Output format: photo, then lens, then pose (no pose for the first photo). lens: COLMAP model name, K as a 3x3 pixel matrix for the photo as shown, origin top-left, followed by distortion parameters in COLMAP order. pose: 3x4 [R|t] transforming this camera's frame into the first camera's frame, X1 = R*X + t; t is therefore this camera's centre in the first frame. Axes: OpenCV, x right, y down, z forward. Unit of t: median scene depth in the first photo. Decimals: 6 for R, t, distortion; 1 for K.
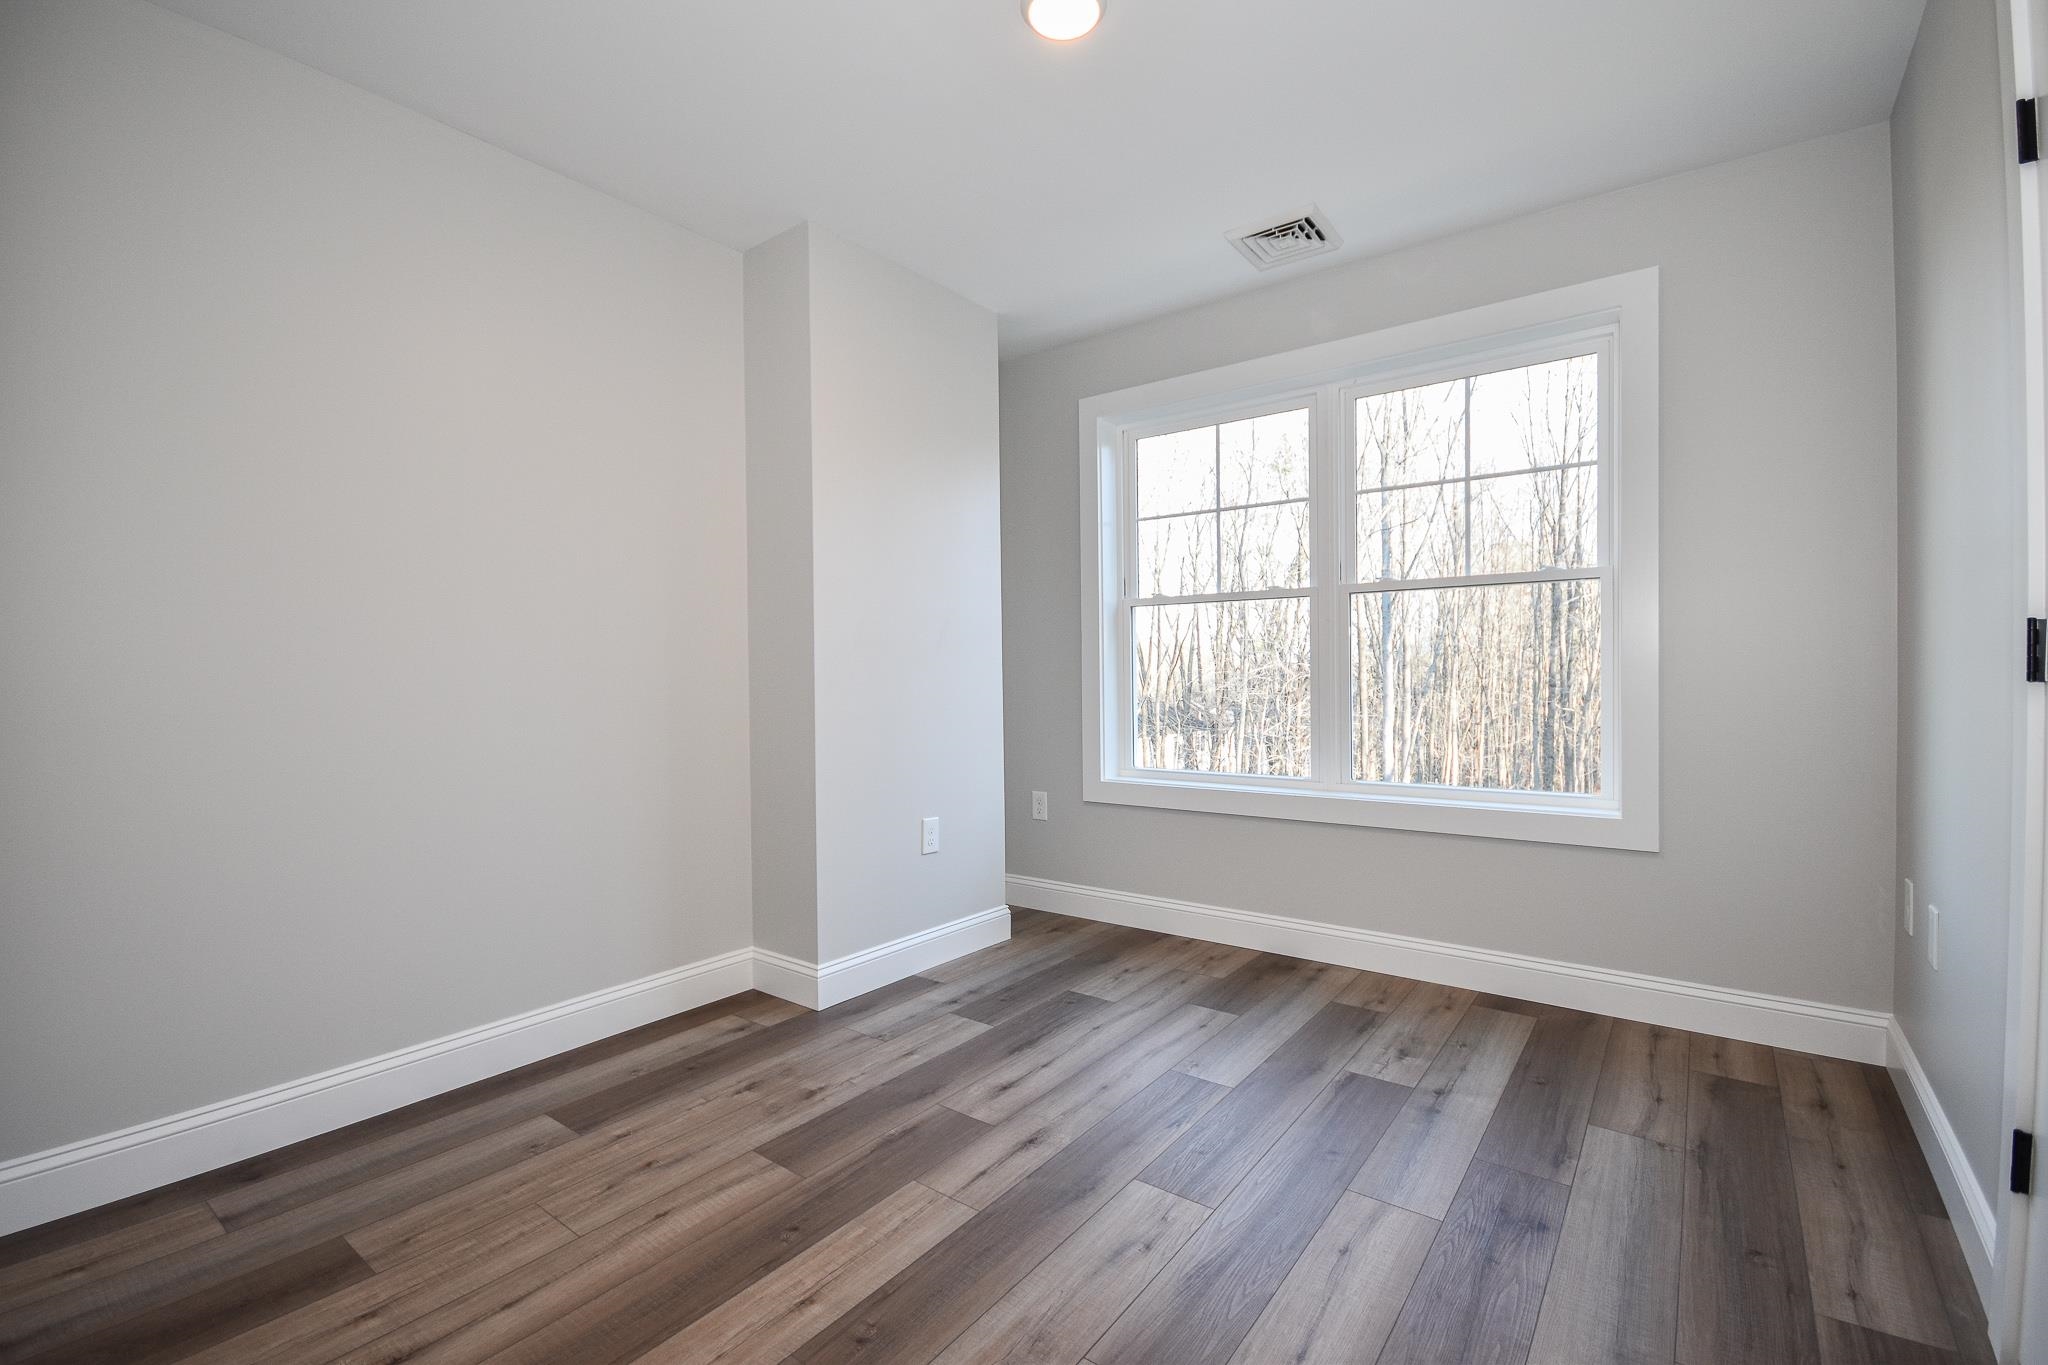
lens RADIAL K [[899.1, 0, 1023.4], [0, 899.1, 688.0], [0, 0, 1]] dist [0.005053, -0.009416]
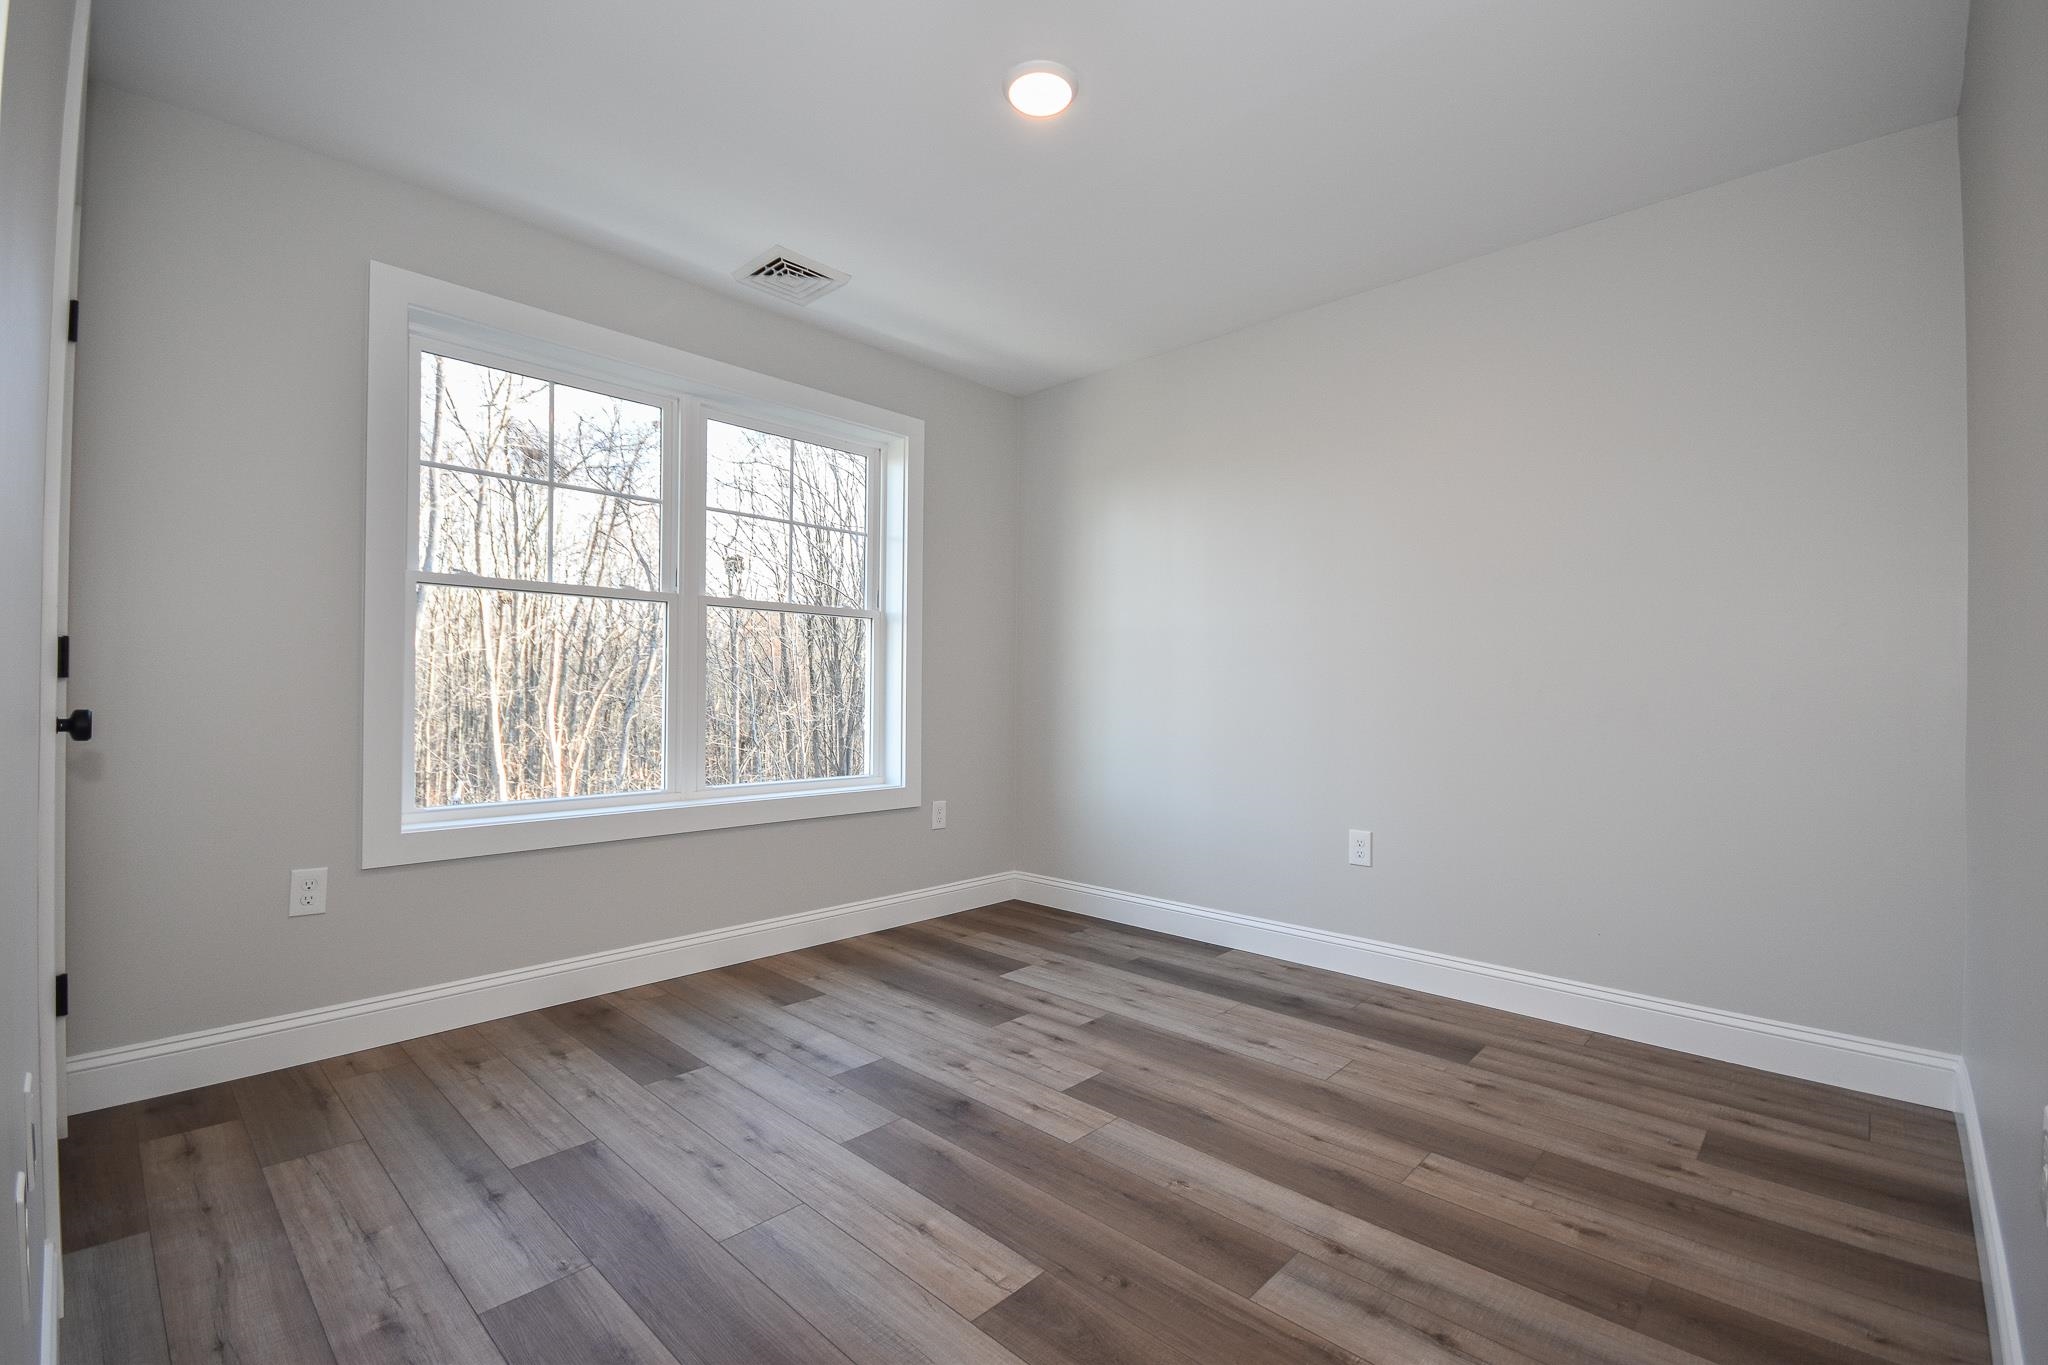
lens RADIAL K [[899.1, 0, 1034.4], [0, 899.1, 689.3], [0, 0, 1]] dist [0.005053, -0.009416]
pose [[0.094363, 0.012029, 0.995465, -0.721725], [0.007168, 0.999893, -0.012762, 0.007782], [-0.995512, 0.008340, 0.094267, 0.610184]]
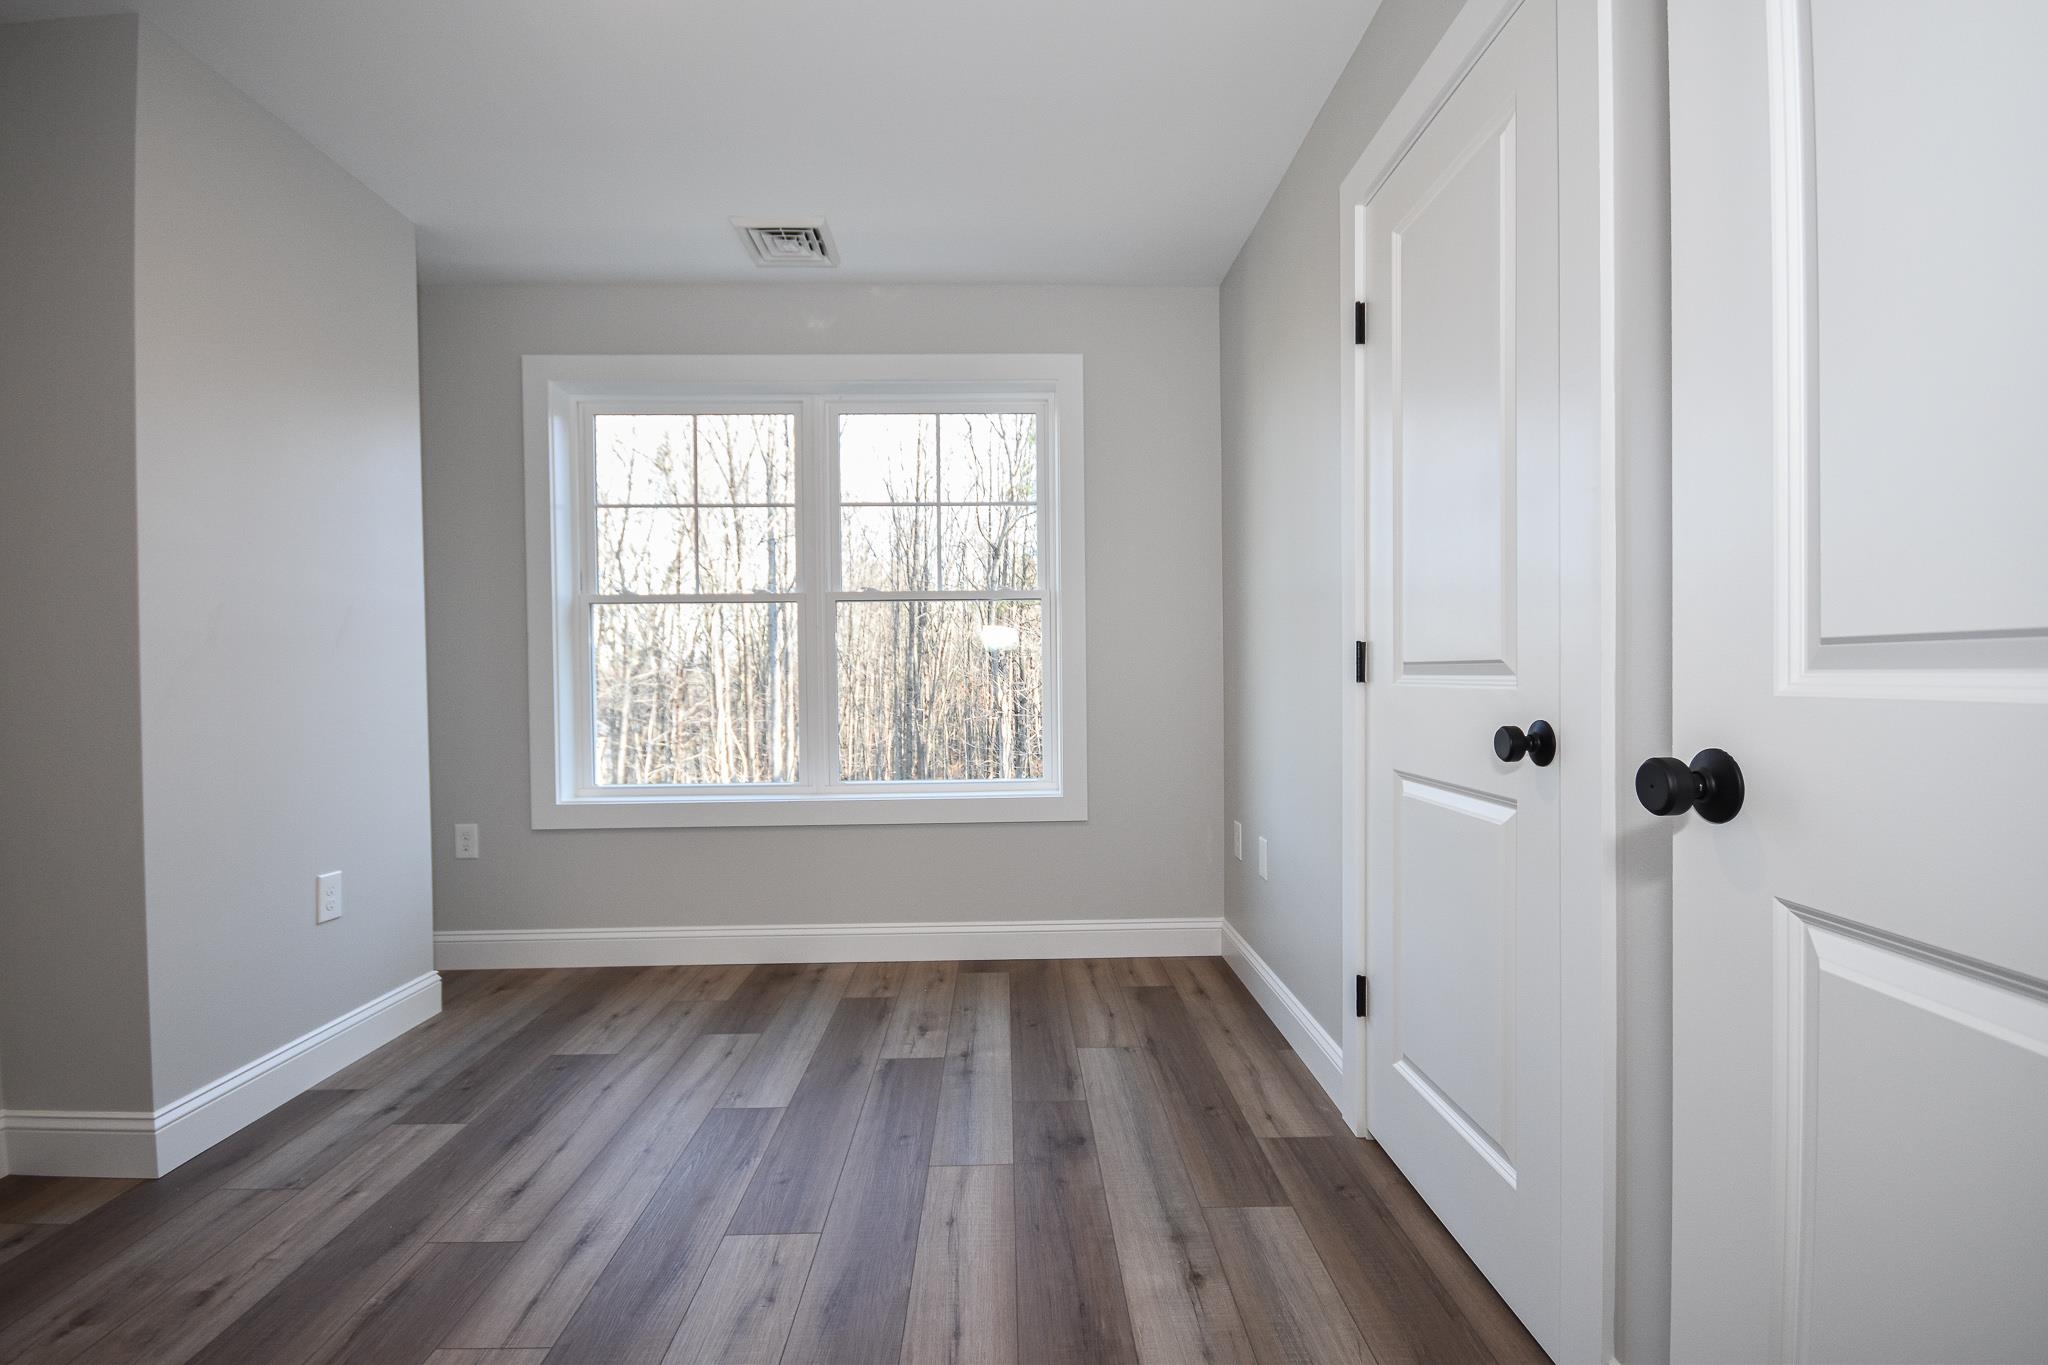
lens RADIAL K [[899.1, 0, 1029.7], [0, 899.1, 687.6], [0, 0, 1]] dist [0.005053, -0.009416]
pose [[0.779107, -0.007996, 0.626840, -0.131848], [0.012576, 0.999917, -0.002876, 0.000167], [-0.626765, 0.010123, 0.779143, 0.062670]]
